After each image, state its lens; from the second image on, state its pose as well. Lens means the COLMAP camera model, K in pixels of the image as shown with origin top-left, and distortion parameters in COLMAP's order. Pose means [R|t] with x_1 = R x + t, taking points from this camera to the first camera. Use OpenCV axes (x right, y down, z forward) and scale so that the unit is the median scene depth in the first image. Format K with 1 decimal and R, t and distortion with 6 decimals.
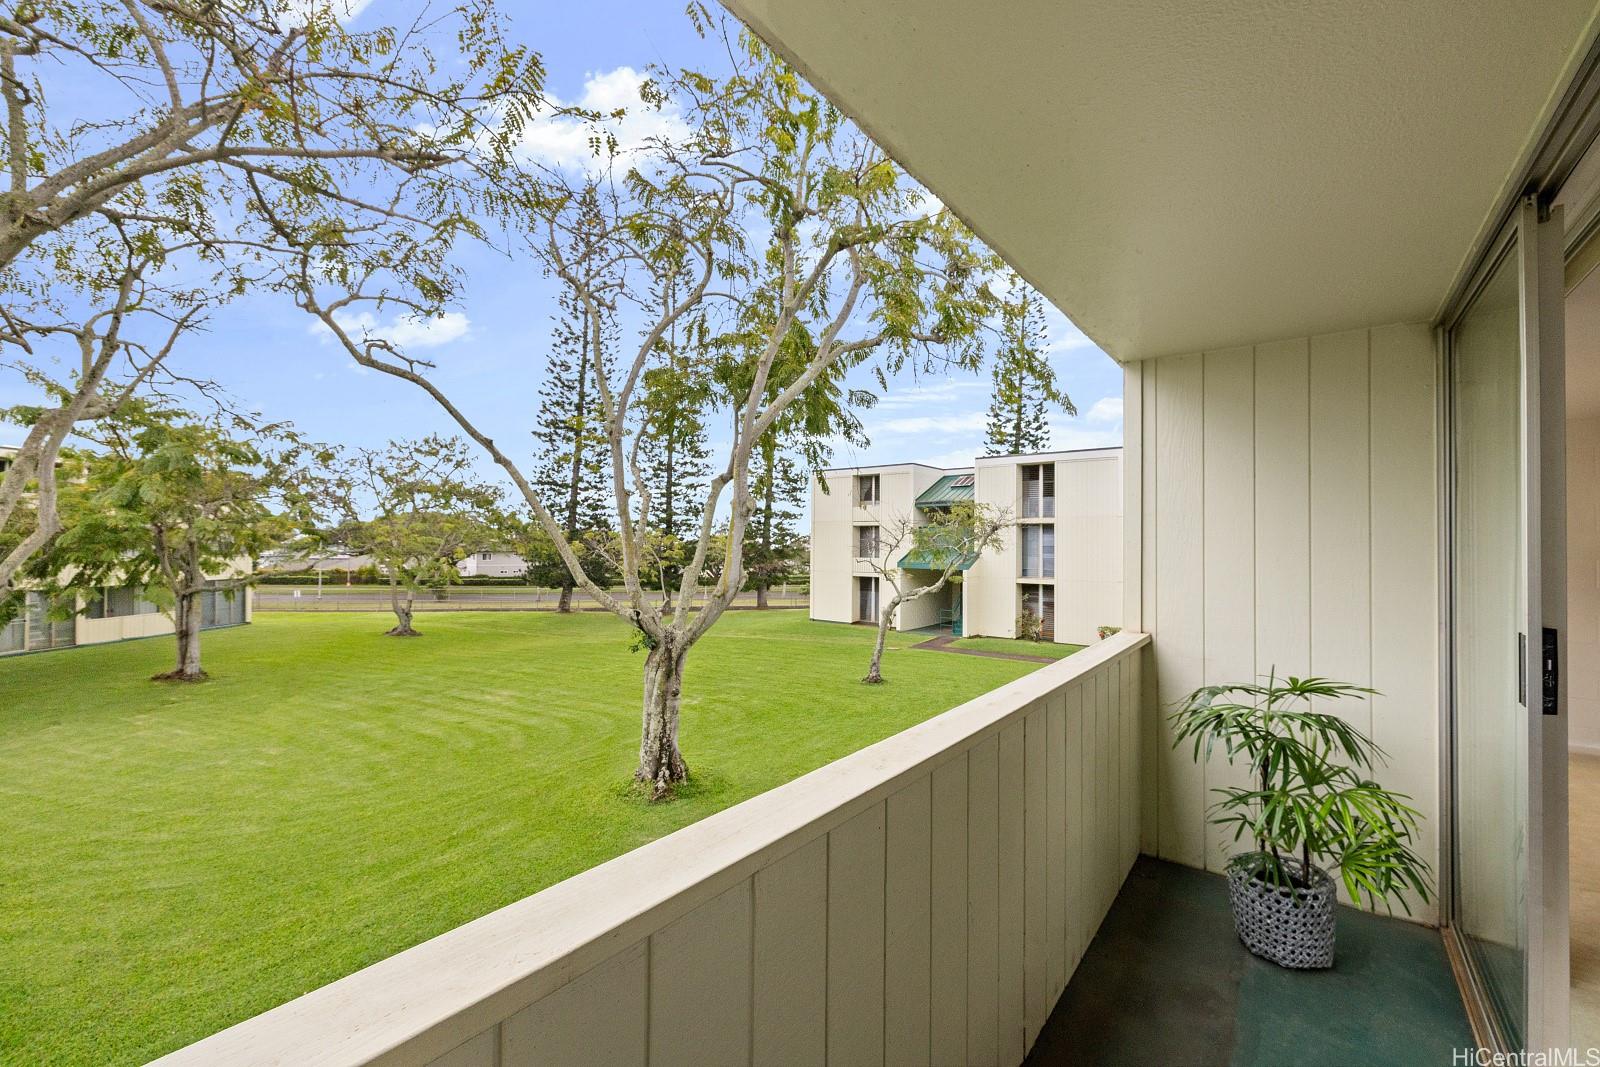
lens RADIAL K [[666.5, 0, 801.7], [0, 666.5, 536.1], [0, 0, 1]] dist [-0.002406, -0.000403]
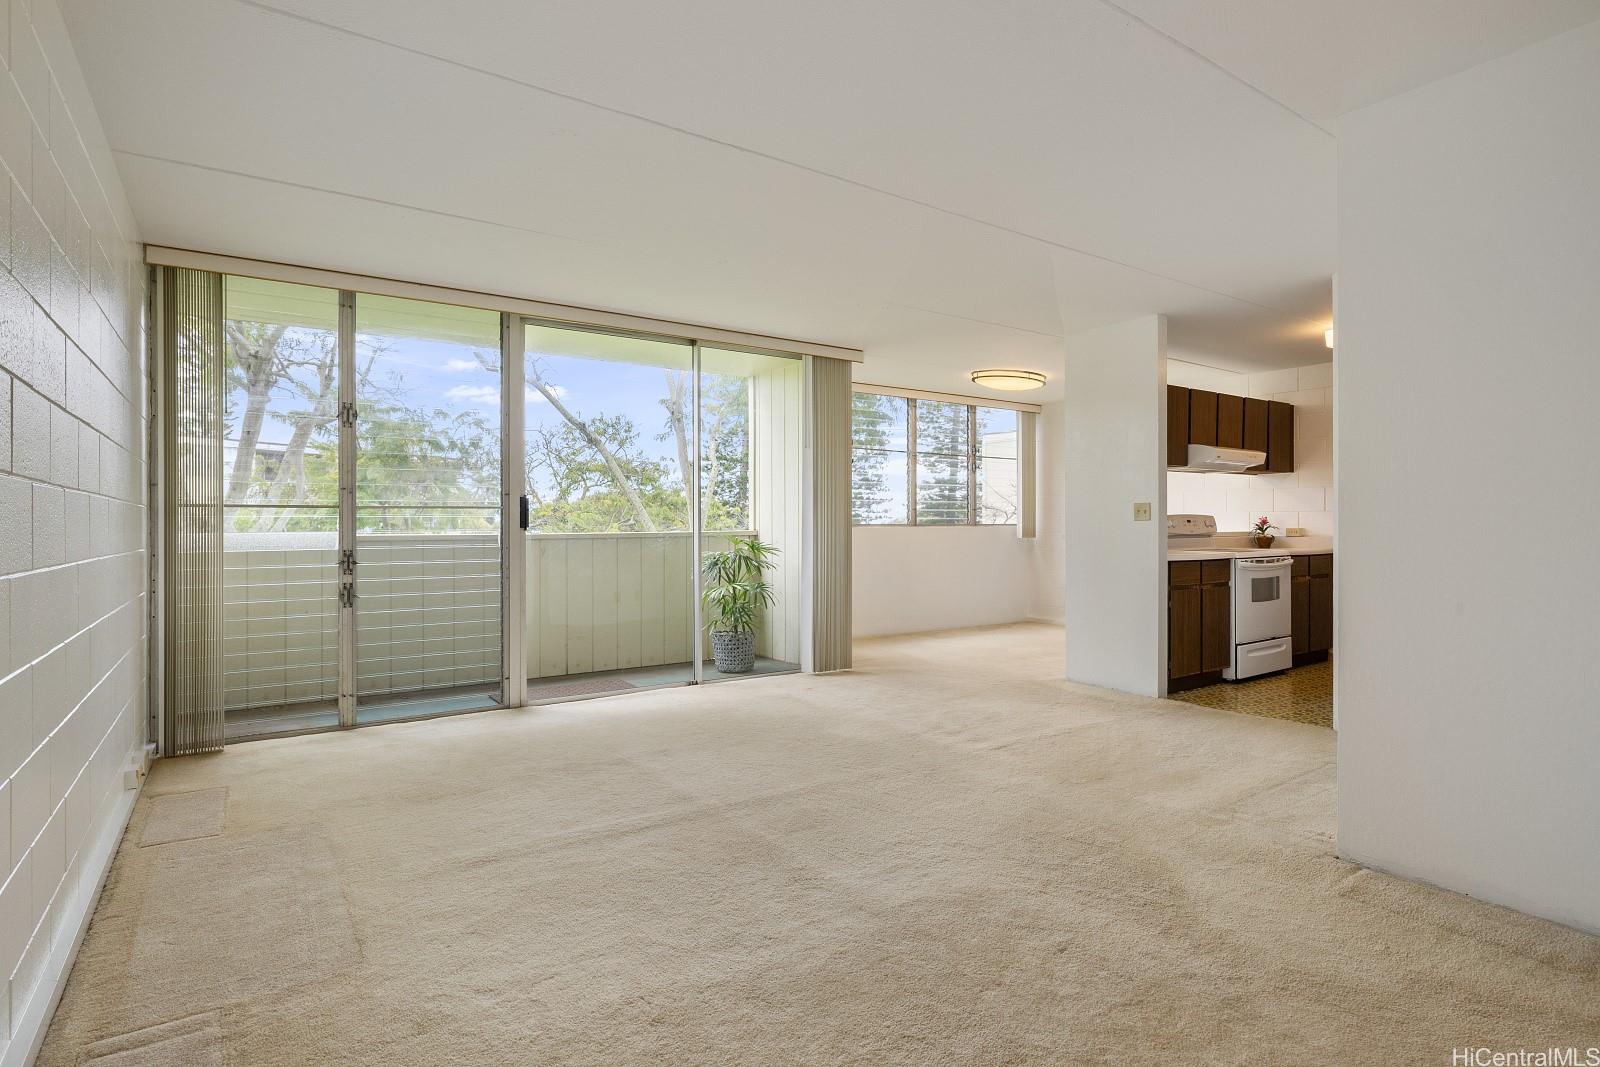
lens RADIAL K [[813.9, 0, 796.0], [0, 813.9, 523.9], [0, 0, 1]] dist [-0.004248, -0.000332]
pose [[0.949494, -0.006911, -0.313709, 0.178359], [0.009378, 0.999936, 0.006357, 0.015931], [0.313645, -0.008979, 0.949498, -0.139726]]
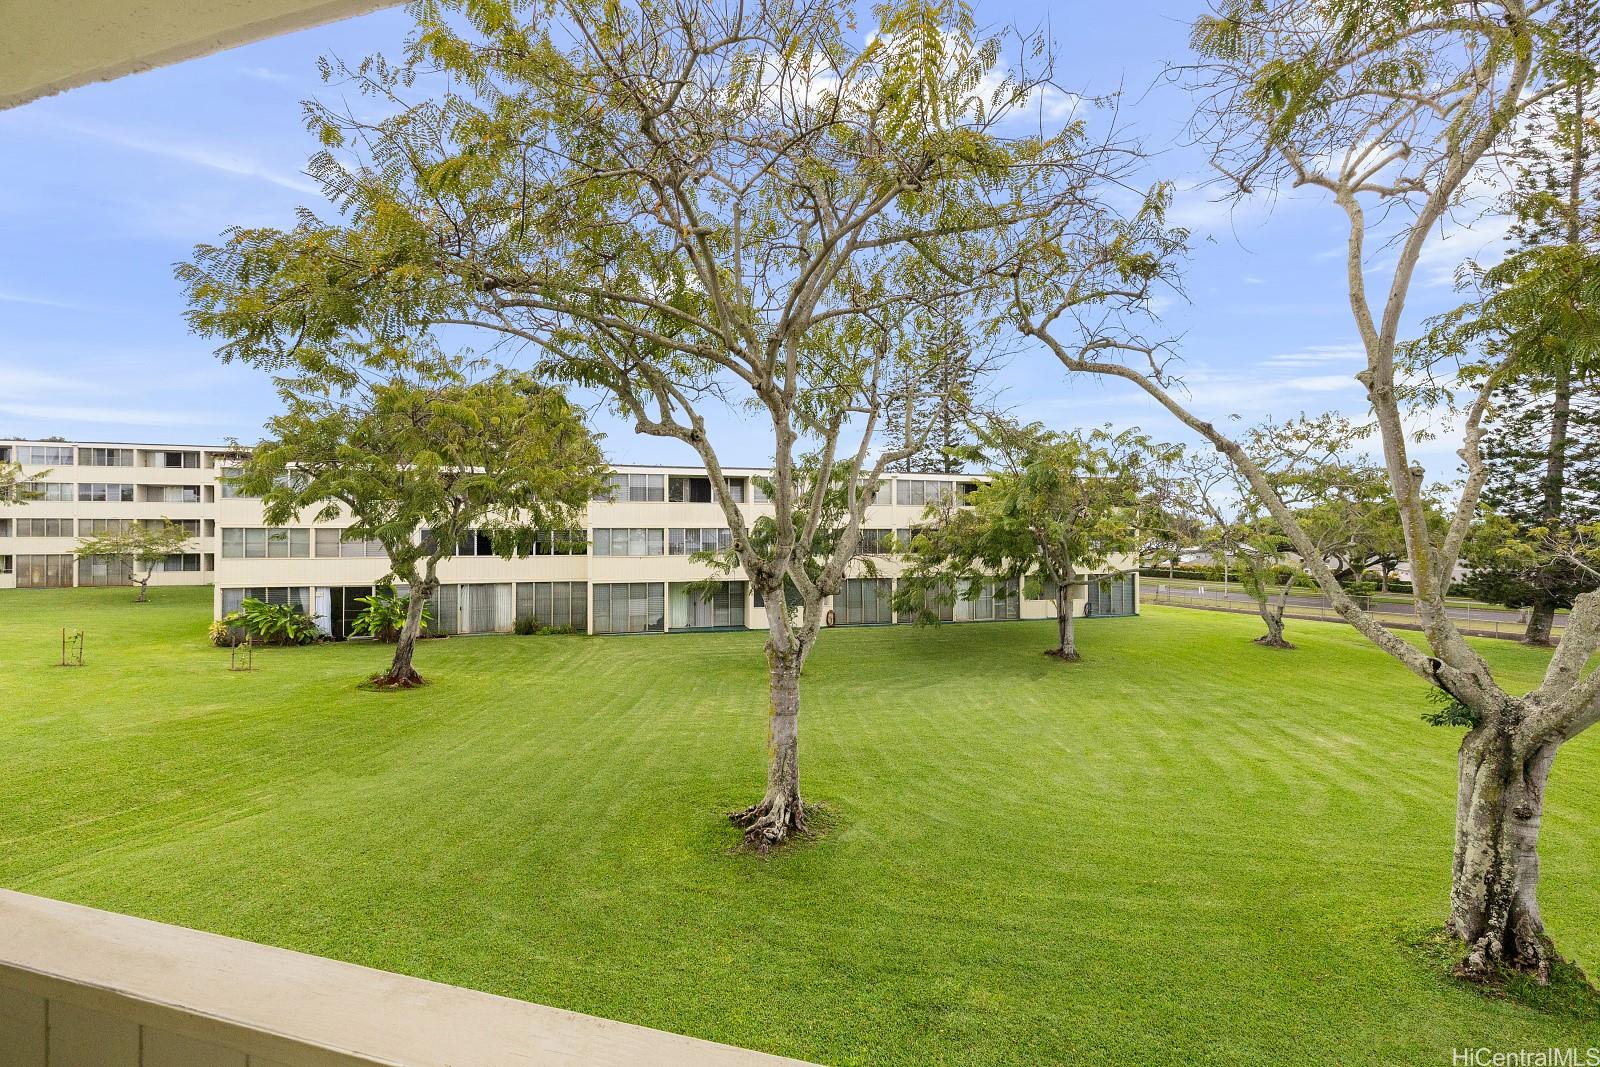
lens RADIAL K [[705.8, 0, 798.4], [0, 705.8, 534.7], [0, 0, 1]] dist [0.002311, 0.000039]
pose [[0.360044, -0.006832, -0.932910, 0.081260], [0.011562, 0.999929, -0.002860, -0.005457], [0.932864, -0.009756, 0.360097, 0.104332]]
